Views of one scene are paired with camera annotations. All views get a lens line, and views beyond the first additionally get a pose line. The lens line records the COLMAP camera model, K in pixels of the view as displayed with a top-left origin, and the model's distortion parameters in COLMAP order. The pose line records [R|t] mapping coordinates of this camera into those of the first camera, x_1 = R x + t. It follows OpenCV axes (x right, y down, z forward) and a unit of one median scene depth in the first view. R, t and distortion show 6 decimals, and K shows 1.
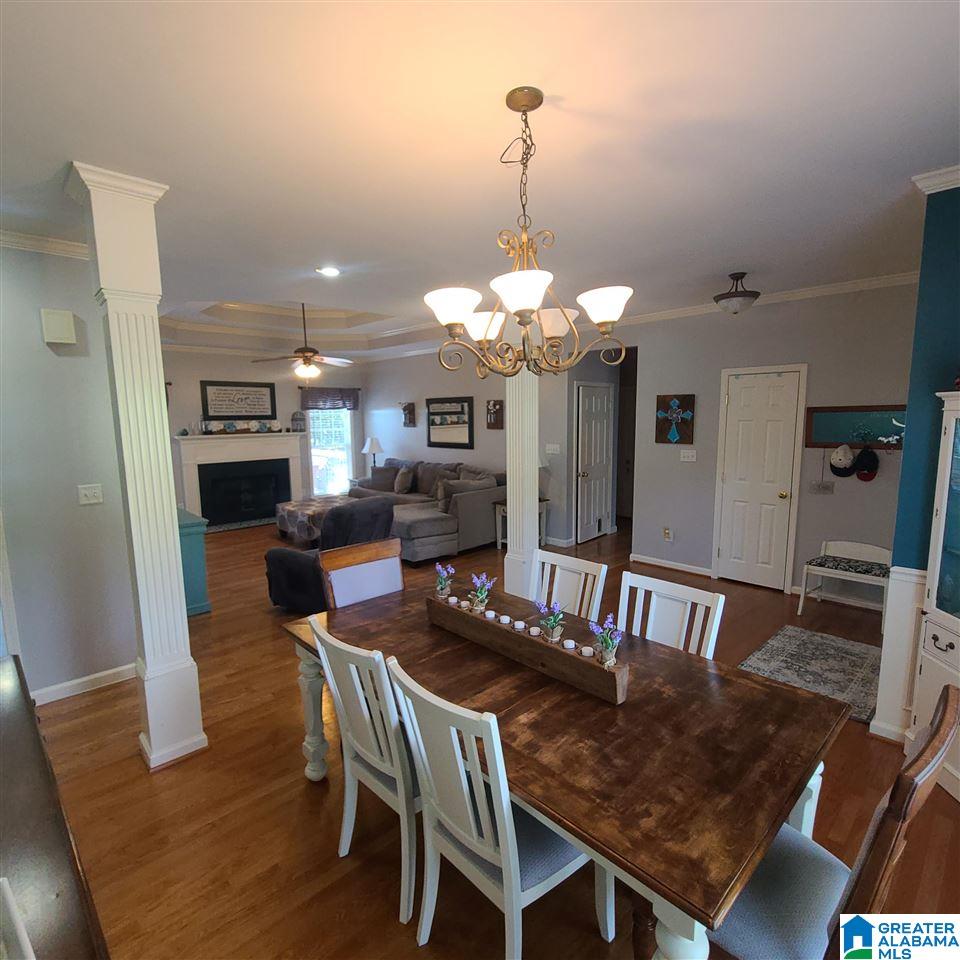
lens RADIAL K [[524.6, 0, 478.3], [0, 524.6, 484.3], [0, 0, 1]] dist [-0.000826, -0.000473]
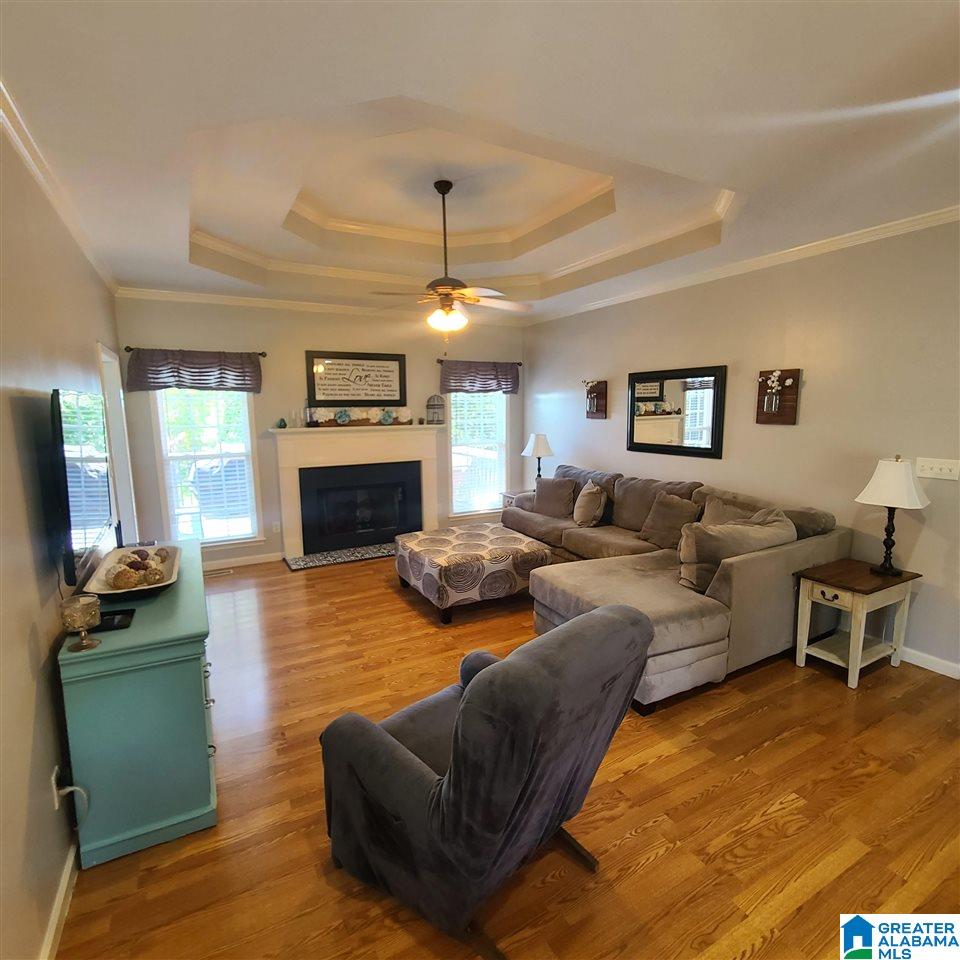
lens RADIAL K [[524.6, 0, 478.3], [0, 524.6, 484.3], [0, 0, 1]] dist [-0.000826, -0.000473]
pose [[0.964663, 0.041736, -0.260161, -0.104958], [-0.037558, 0.999073, 0.021013, -0.037921], [0.260797, -0.010499, 0.965337, 0.350292]]
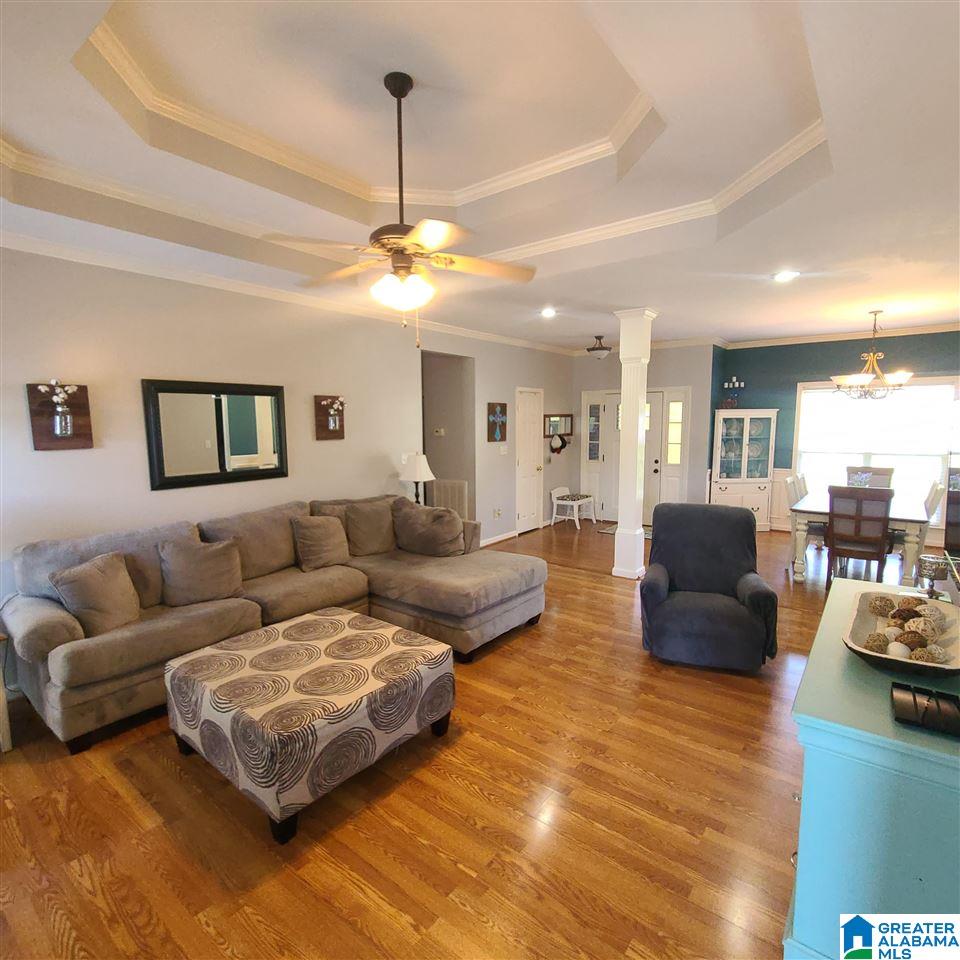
lens RADIAL K [[524.6, 0, 478.3], [0, 524.6, 484.3], [0, 0, 1]] dist [-0.000826, -0.000473]
pose [[-0.147337, -0.107838, 0.983190, -0.567066], [0.141701, 0.981483, 0.128886, -0.095048], [-0.978883, 0.158308, -0.129328, 0.799055]]
